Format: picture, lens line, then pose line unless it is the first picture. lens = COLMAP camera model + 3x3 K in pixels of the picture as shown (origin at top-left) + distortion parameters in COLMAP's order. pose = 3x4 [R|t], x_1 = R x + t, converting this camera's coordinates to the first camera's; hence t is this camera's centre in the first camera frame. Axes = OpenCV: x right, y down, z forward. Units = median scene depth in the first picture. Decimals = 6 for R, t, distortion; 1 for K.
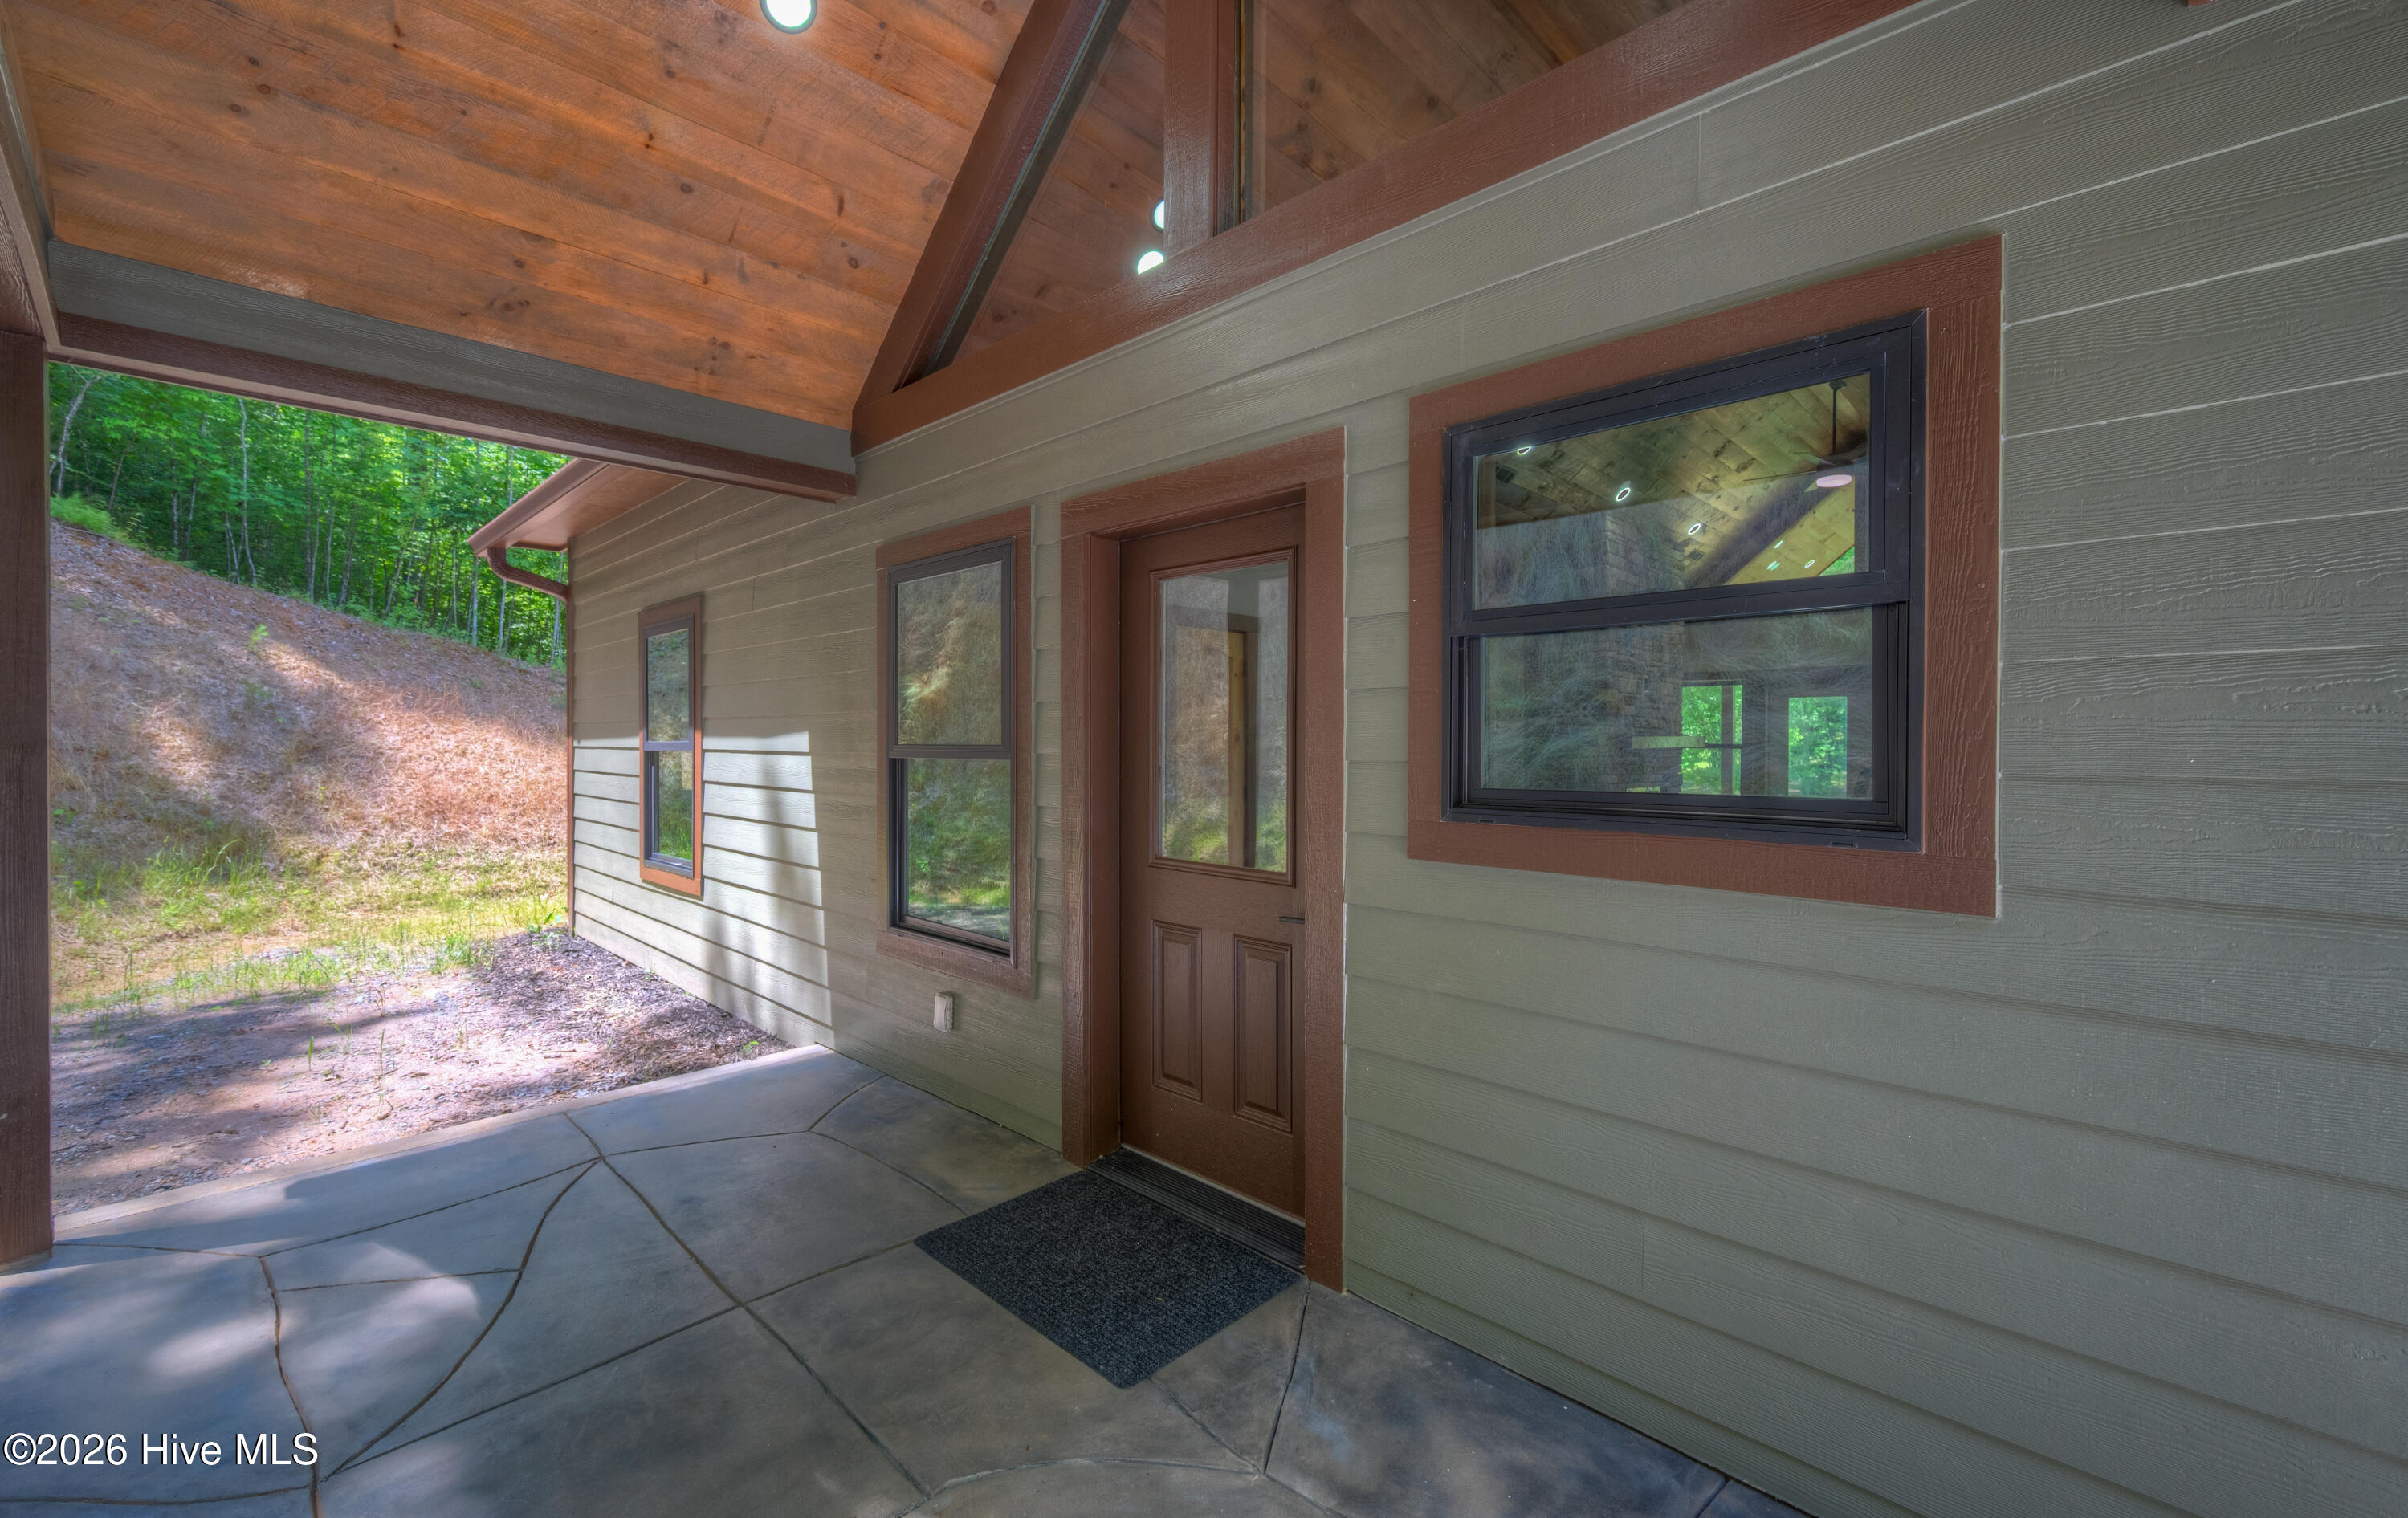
lens RADIAL K [[977.6, 0, 1210.7], [0, 977.6, 752.9], [0, 0, 1]] dist [0.000447, -0.000382]
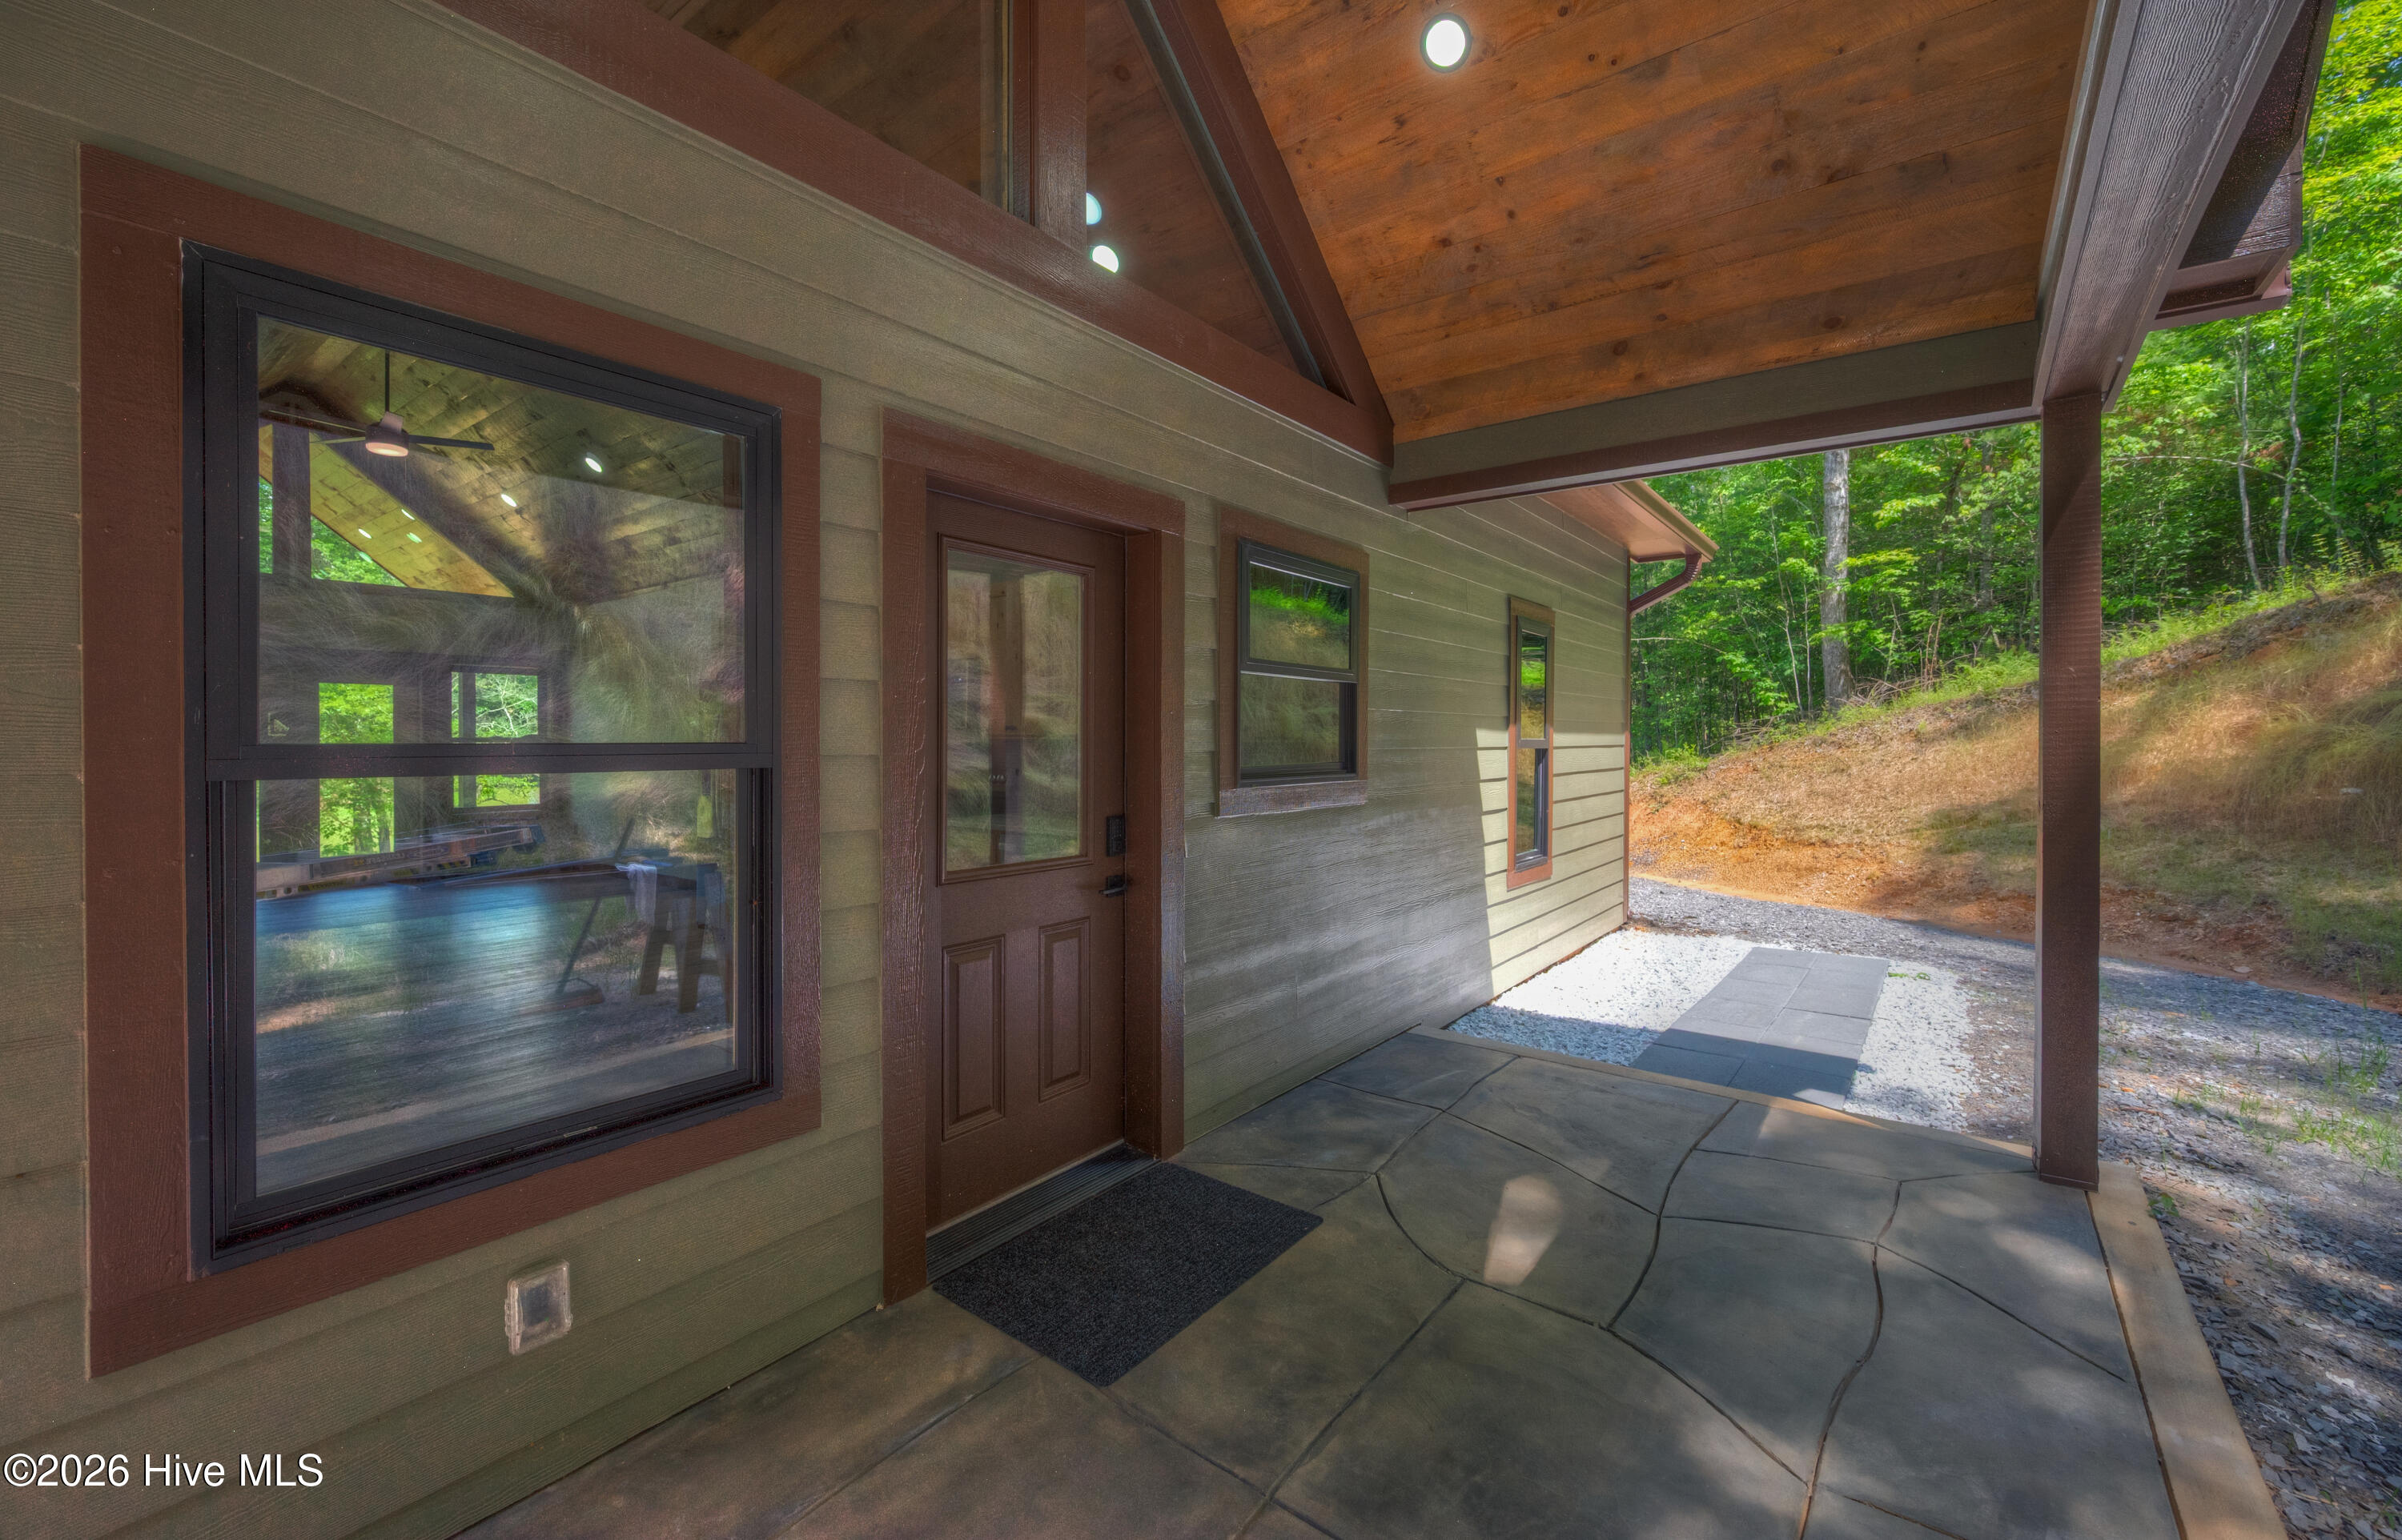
lens RADIAL K [[981.8, 0, 1209.3], [0, 981.8, 752.1], [0, 0, 1]] dist [-0.000409, -0.000063]
pose [[-0.119144, -0.017478, 0.992723, -1.254846], [0.007827, 0.999797, 0.018542, -0.017304], [-0.992846, 0.009979, -0.118983, 1.175010]]
